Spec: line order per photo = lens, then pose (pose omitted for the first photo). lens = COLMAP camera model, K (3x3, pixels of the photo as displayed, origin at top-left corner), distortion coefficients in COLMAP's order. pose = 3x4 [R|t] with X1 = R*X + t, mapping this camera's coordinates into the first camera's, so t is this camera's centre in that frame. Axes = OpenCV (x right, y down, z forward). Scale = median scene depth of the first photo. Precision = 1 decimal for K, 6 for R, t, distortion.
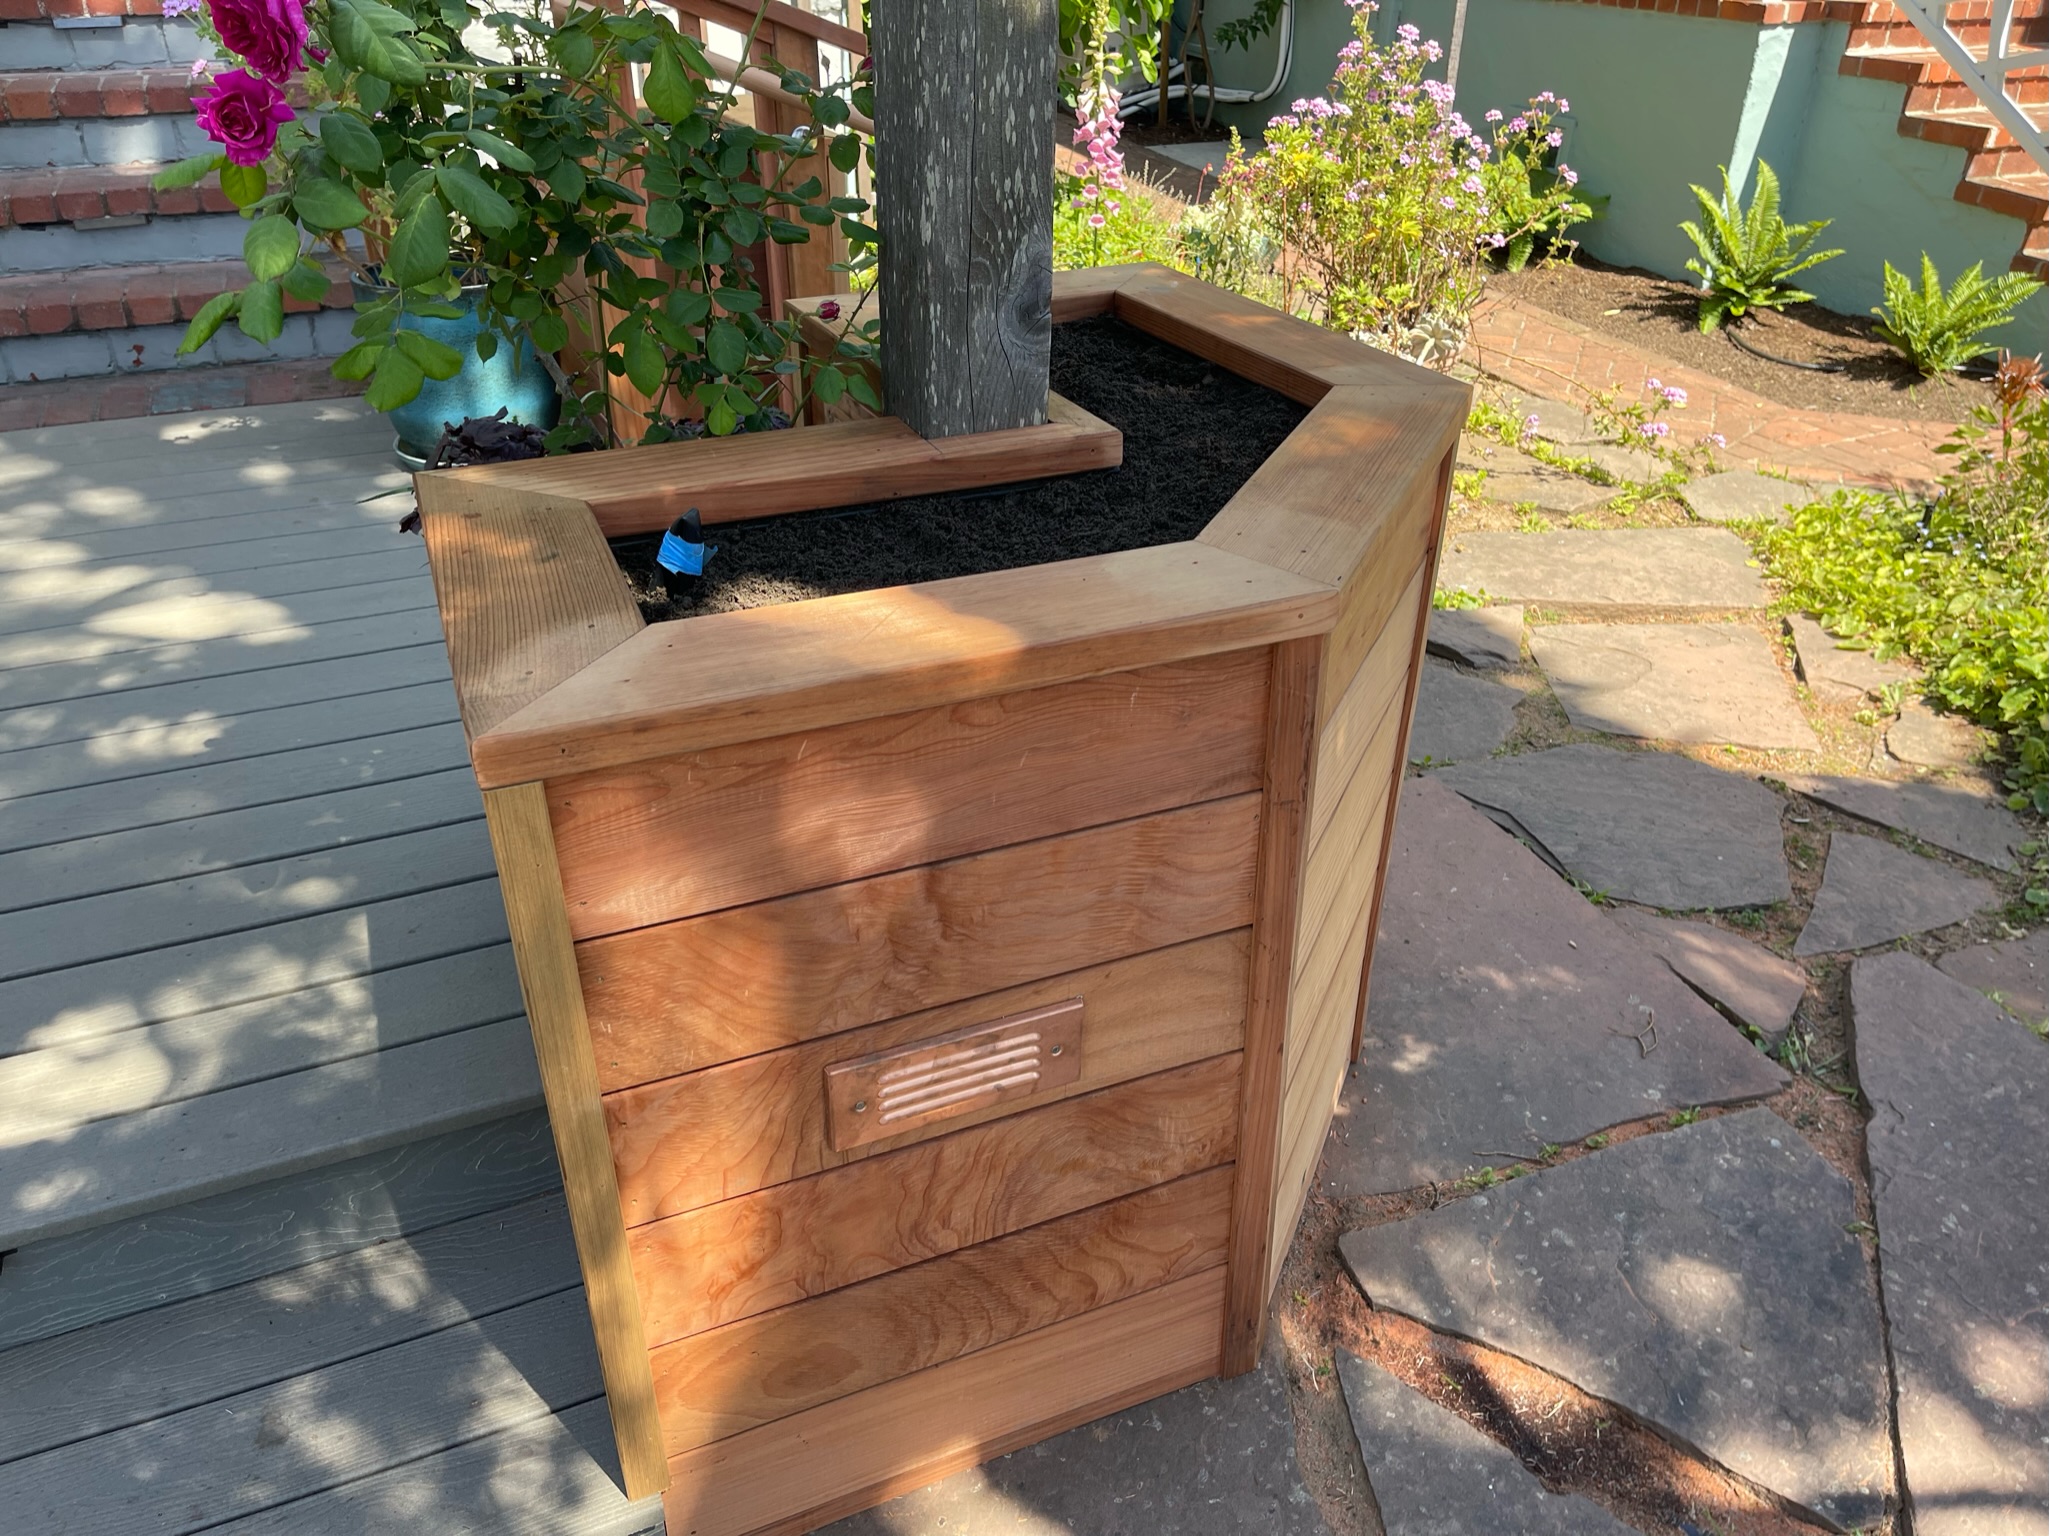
lens RADIAL K [[1526.1, 0, 1052.4], [0, 1526.1, 775.0], [0, 0, 1]] dist [-0.038541, -0.003642]
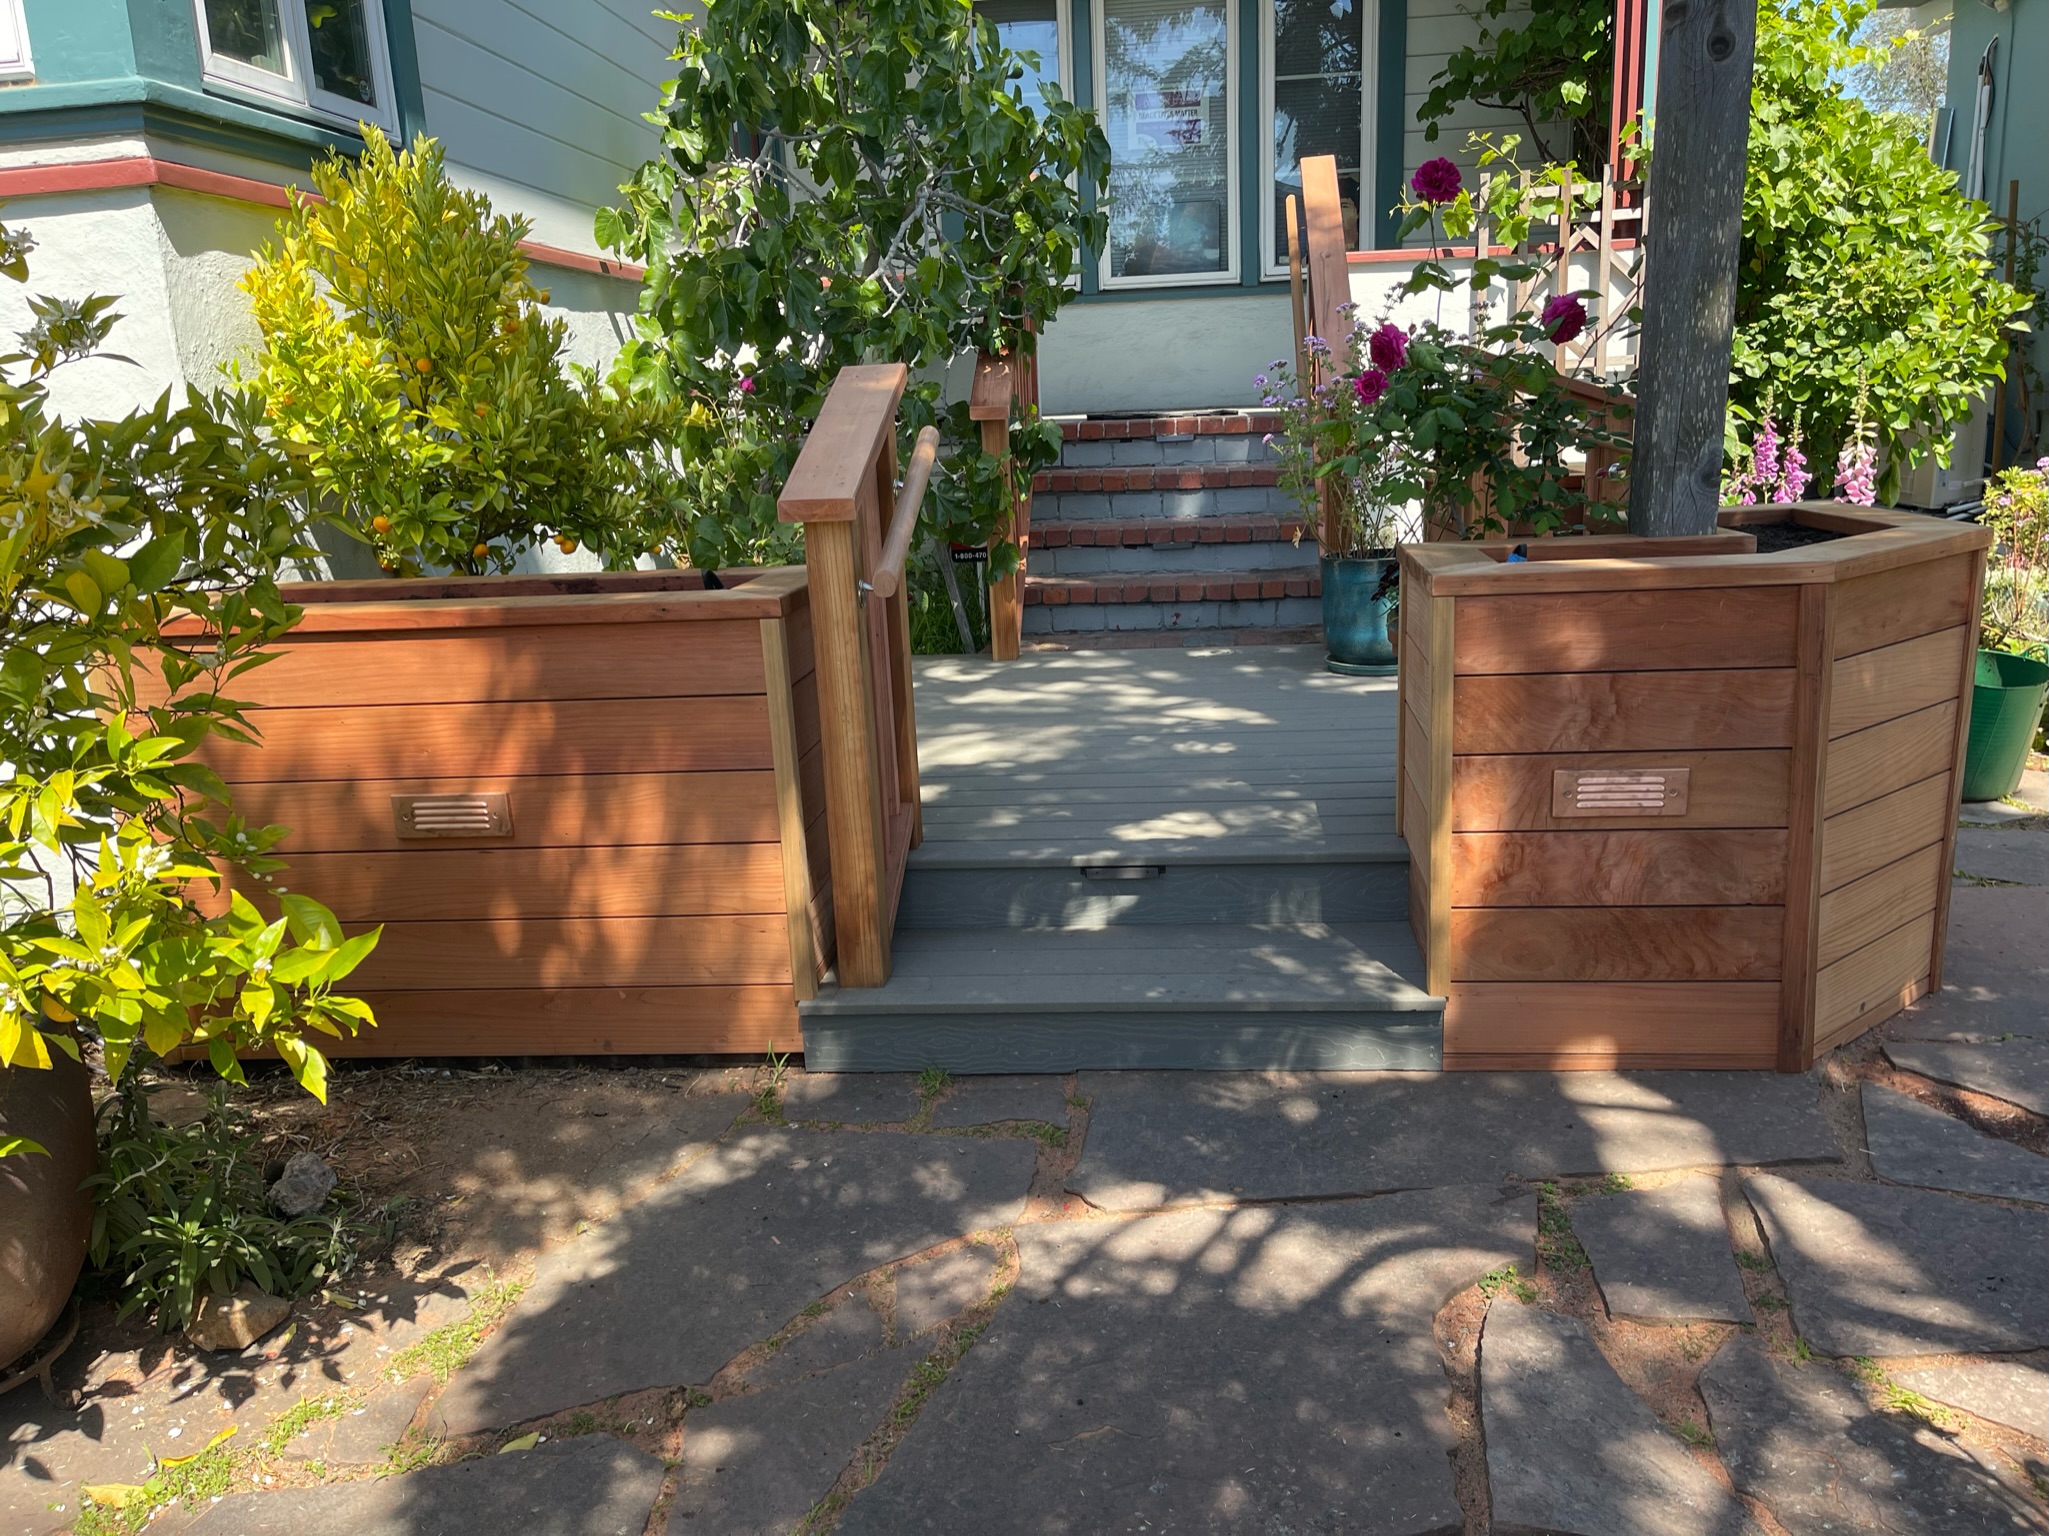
lens RADIAL K [[1513.5, 0, 1029.2], [0, 1513.5, 765.8], [0, 0, 1]] dist [0.087844, -0.126849]
pose [[0.857825, 0.063657, -0.509984, 0.123299], [-0.209630, 0.949340, -0.234113, 0.326164], [0.469246, 0.307736, 0.827712, -0.447164]]
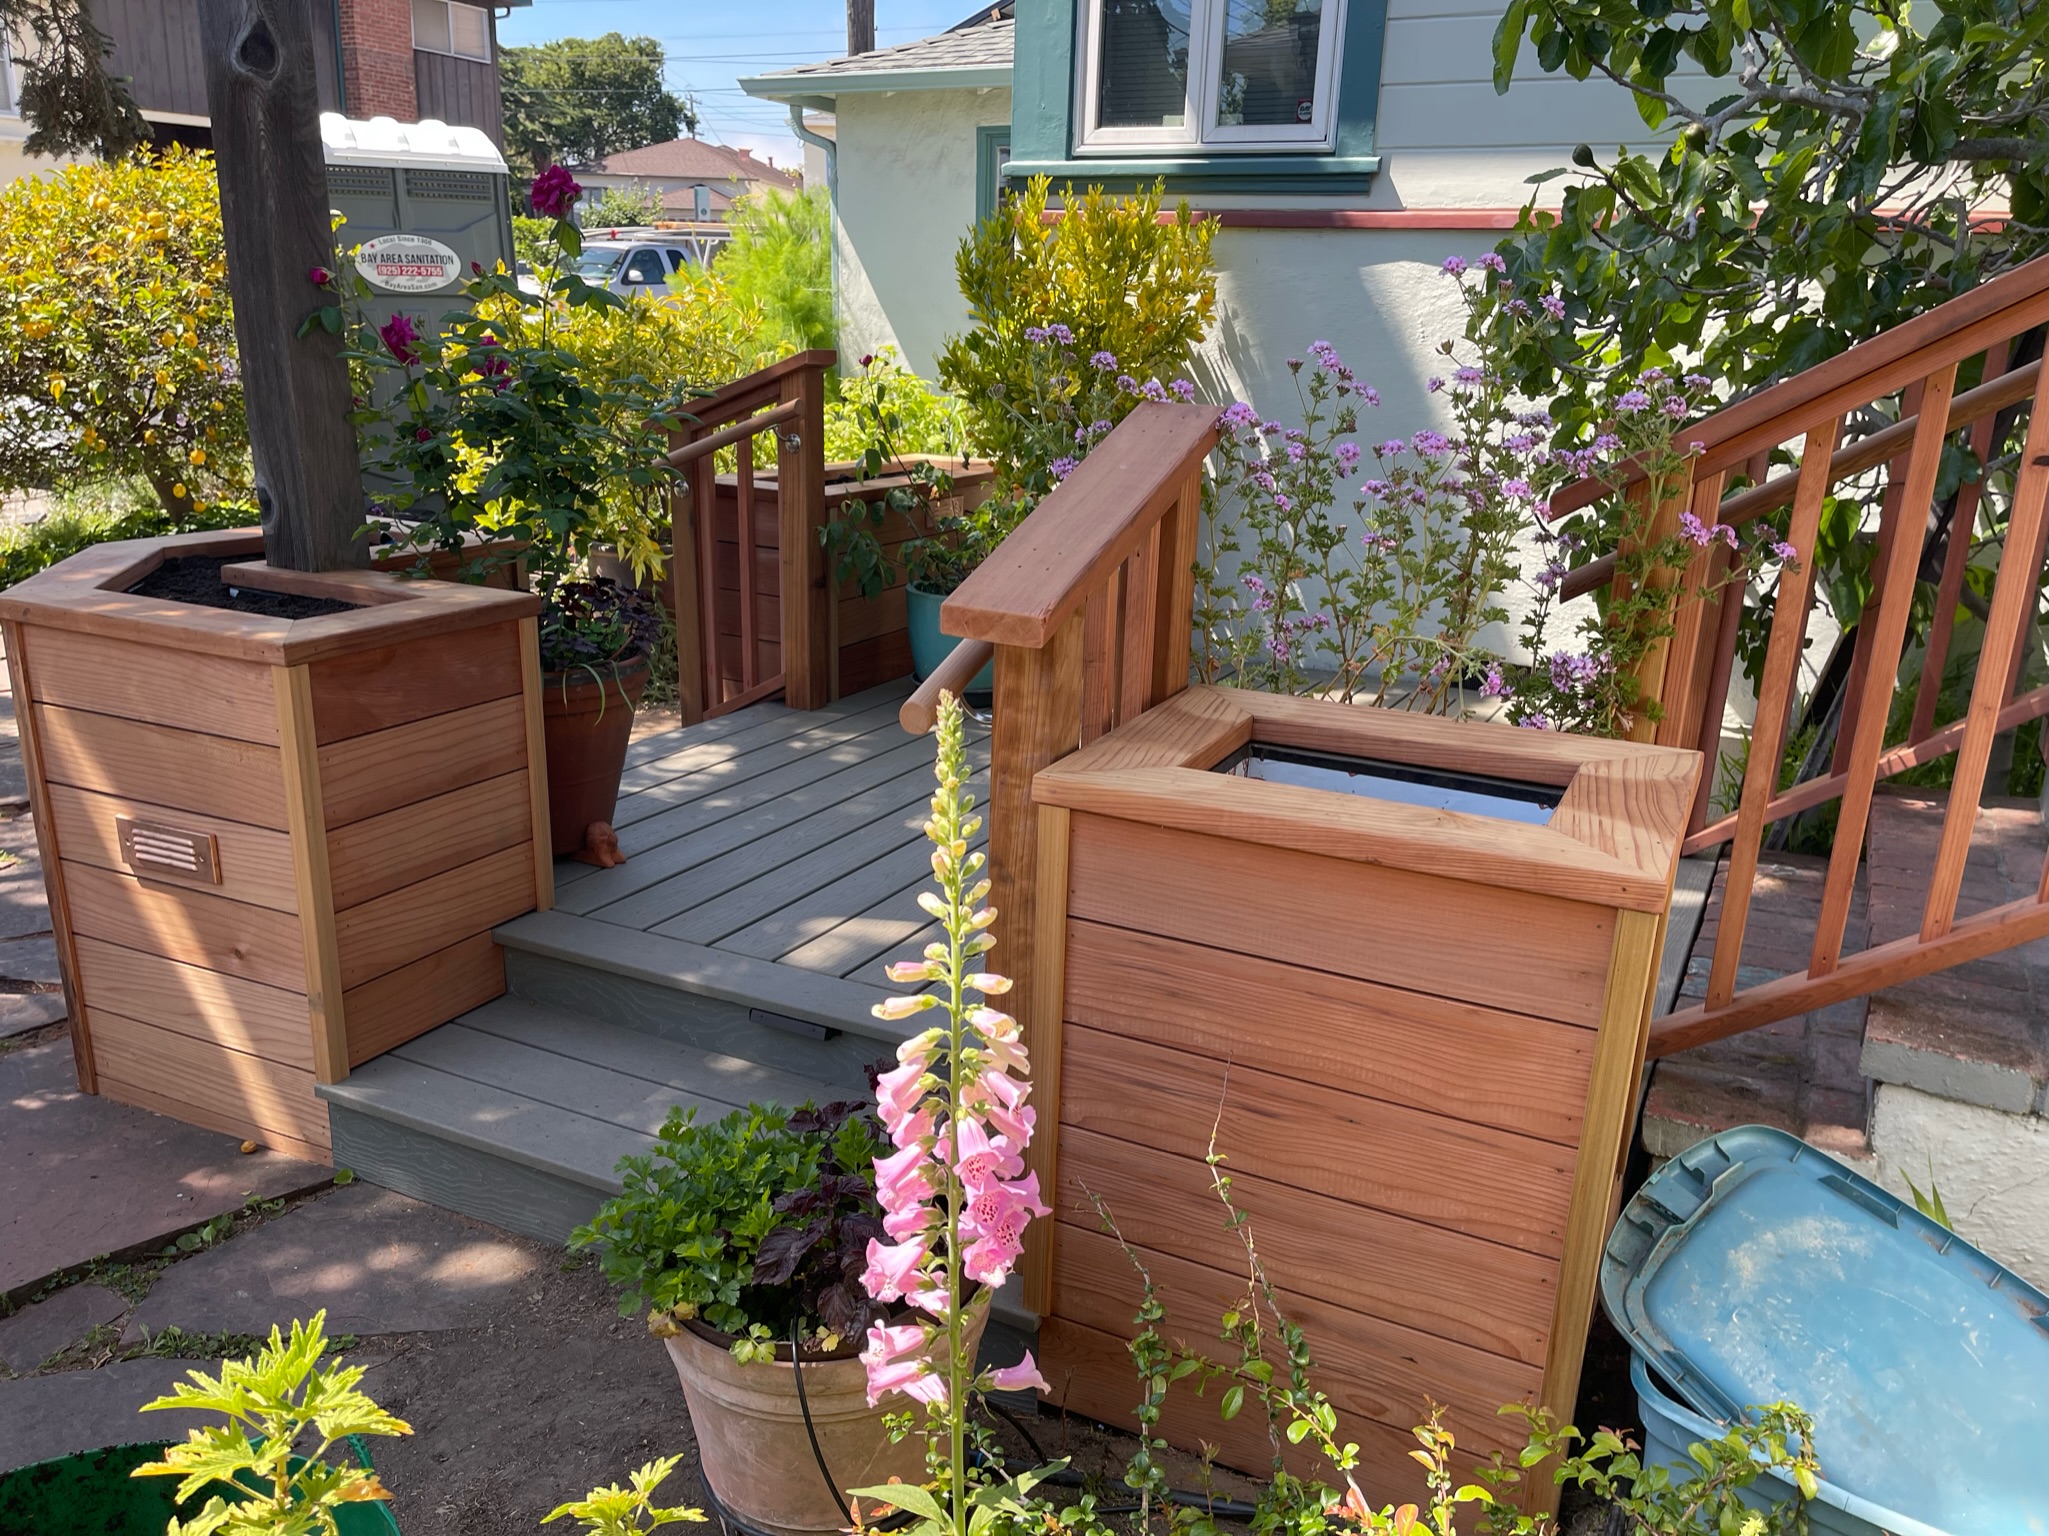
lens RADIAL K [[1513.5, 0, 1029.2], [0, 1513.5, 765.8], [0, 0, 1]] dist [0.087844, -0.126849]
pose [[-0.773723, 0.142228, -0.617352, 0.211274], [-0.360824, 0.702042, 0.613957, -0.717163], [0.520729, 0.697788, -0.491867, 1.200894]]
